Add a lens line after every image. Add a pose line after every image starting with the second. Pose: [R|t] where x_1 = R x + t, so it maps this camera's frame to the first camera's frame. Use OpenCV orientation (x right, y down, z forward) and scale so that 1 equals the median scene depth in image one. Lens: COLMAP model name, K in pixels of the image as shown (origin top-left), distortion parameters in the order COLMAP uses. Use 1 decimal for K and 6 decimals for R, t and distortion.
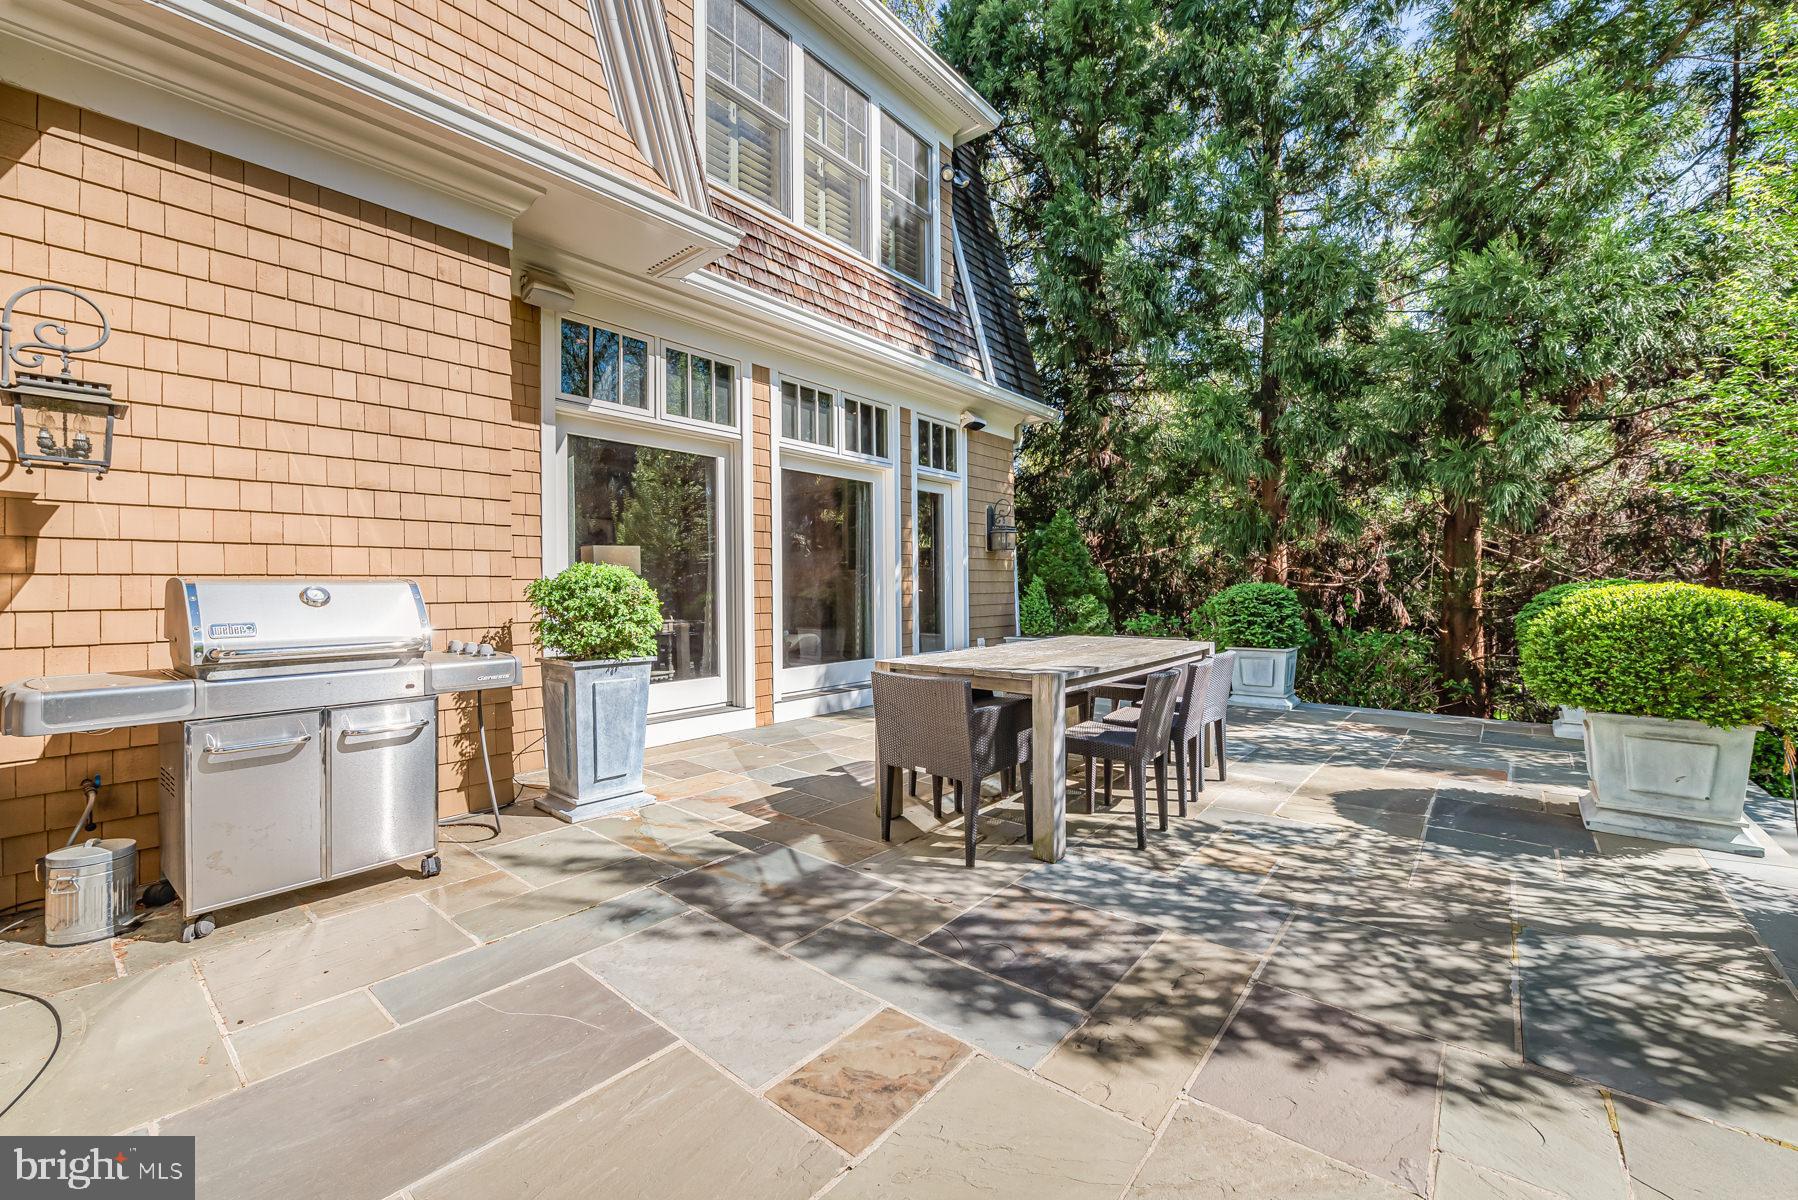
lens RADIAL K [[719.6, 0, 897.5], [0, 719.6, 591.5], [0, 0, 1]] dist [-0.004121, -0.000714]
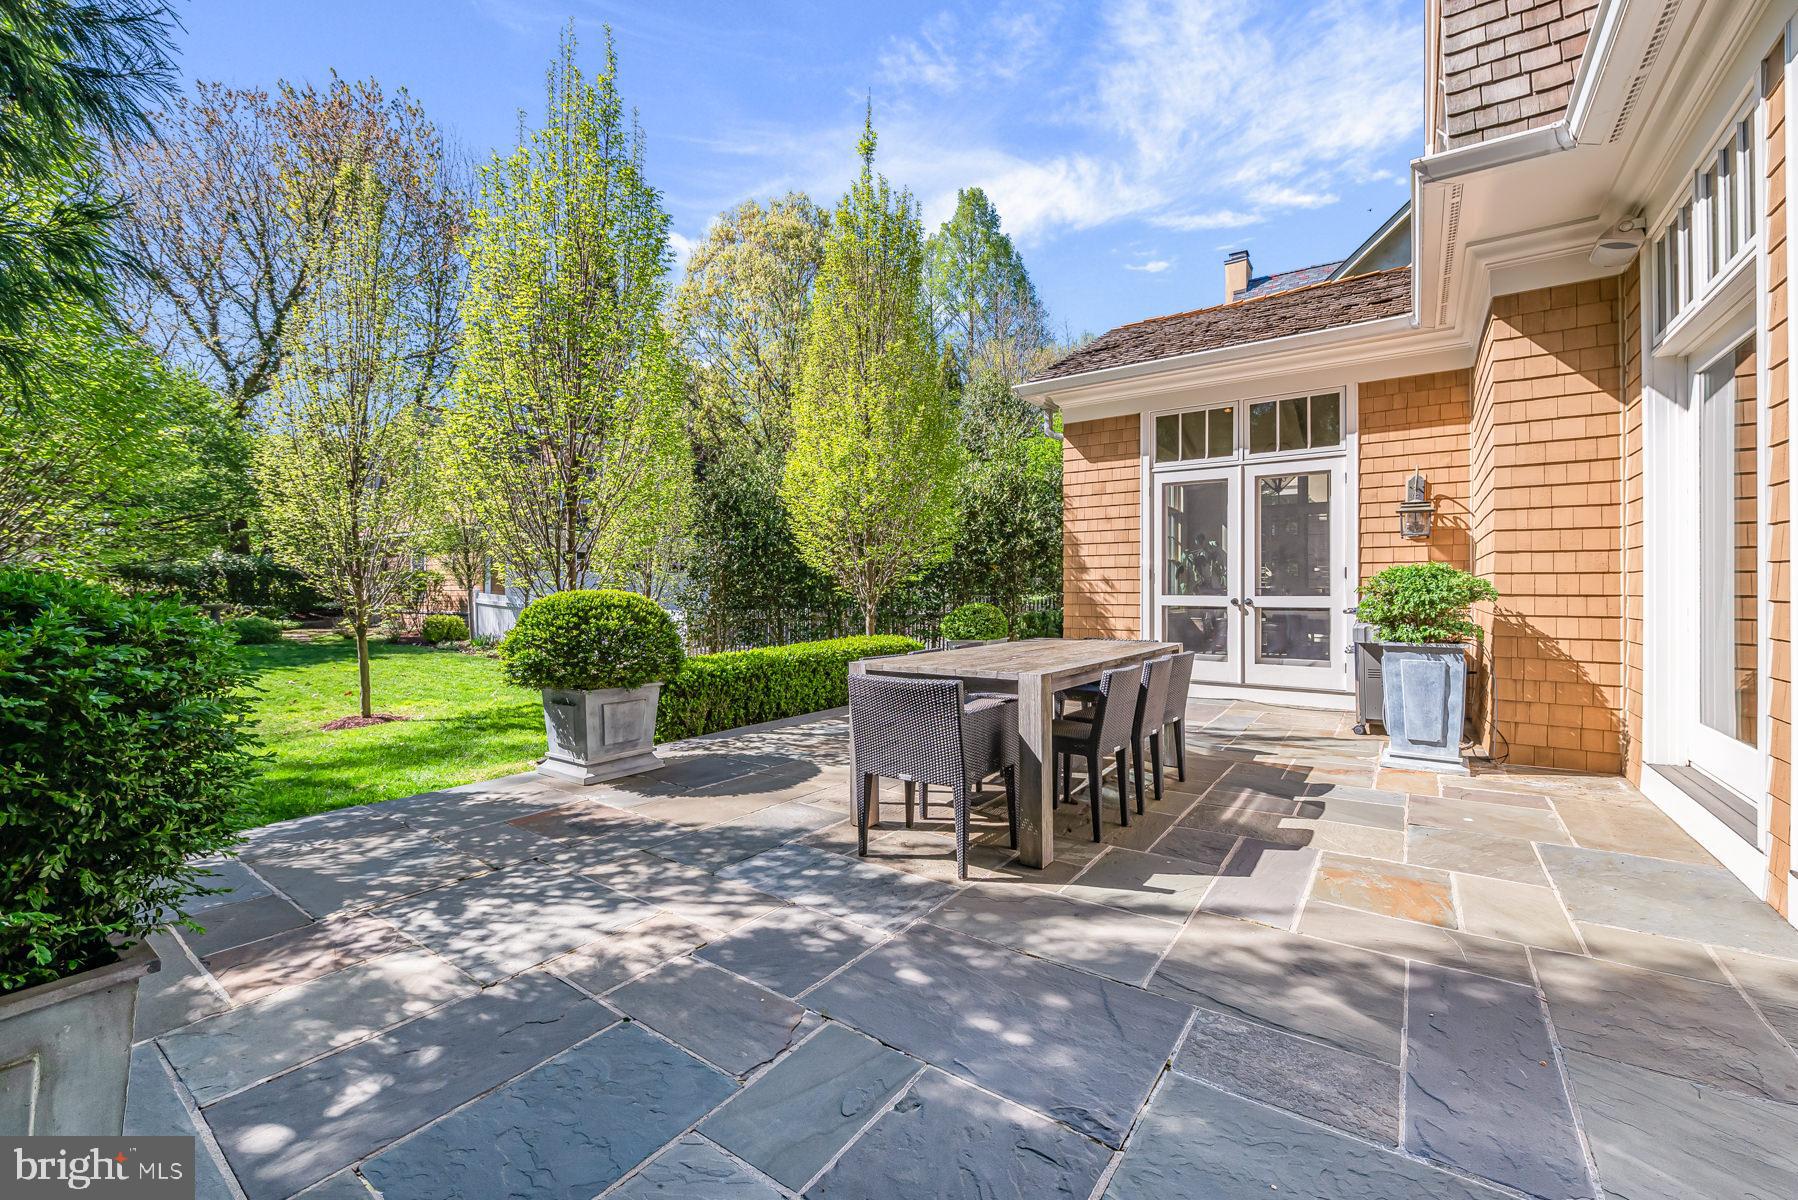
lens RADIAL K [[719.6, 0, 901.9], [0, 719.6, 592.8], [0, 0, 1]] dist [-0.004121, -0.000714]
pose [[-0.997127, 0.011175, -0.074925, 0.732885], [0.010533, 0.999904, 0.008951, -0.017829], [0.075018, 0.008136, -0.997149, 2.974582]]
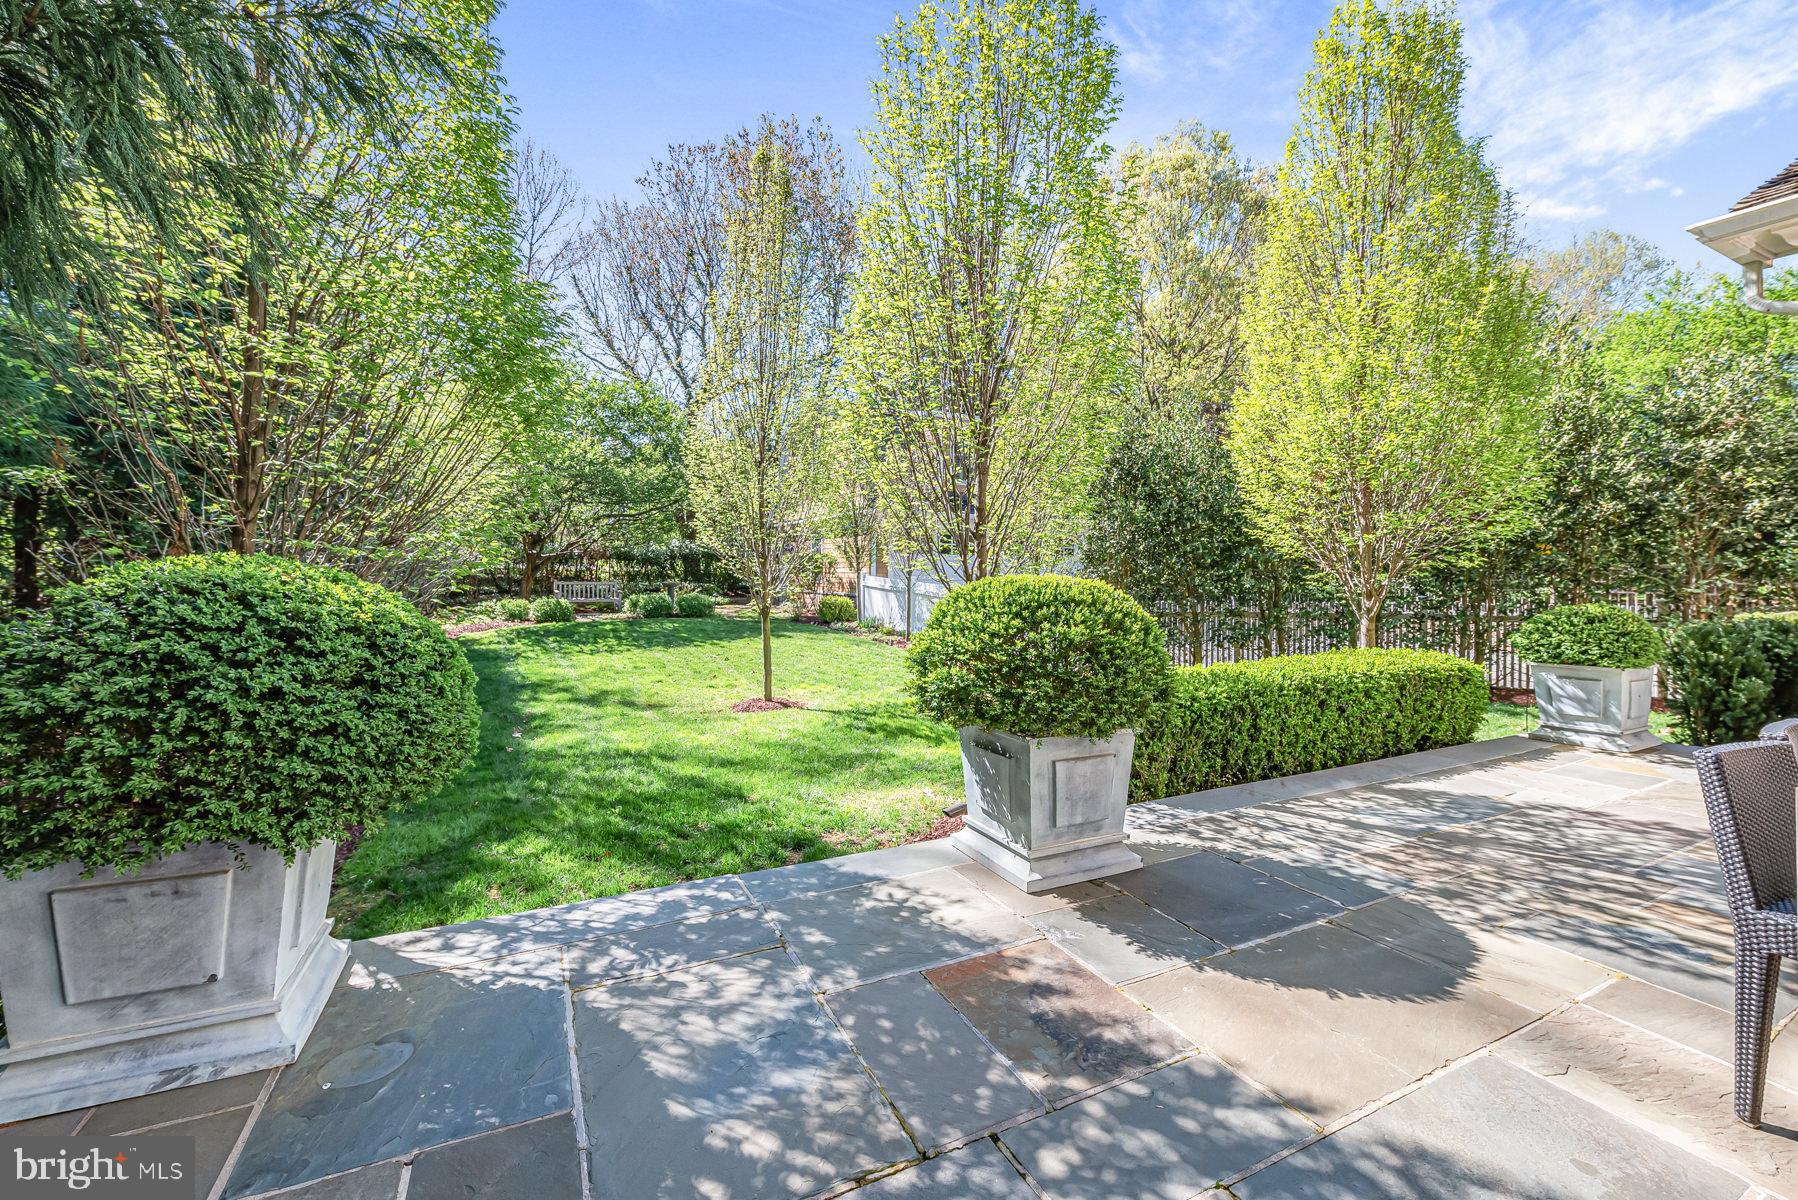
lens RADIAL K [[719.6, 0, 893.6], [0, 719.6, 590.6], [0, 0, 1]] dist [-0.004121, -0.000714]
pose [[-0.915978, -0.011536, 0.401062, 1.094518], [-0.002055, 0.999708, 0.024061, -0.019064], [-0.401222, 0.021215, -0.915735, 2.307248]]
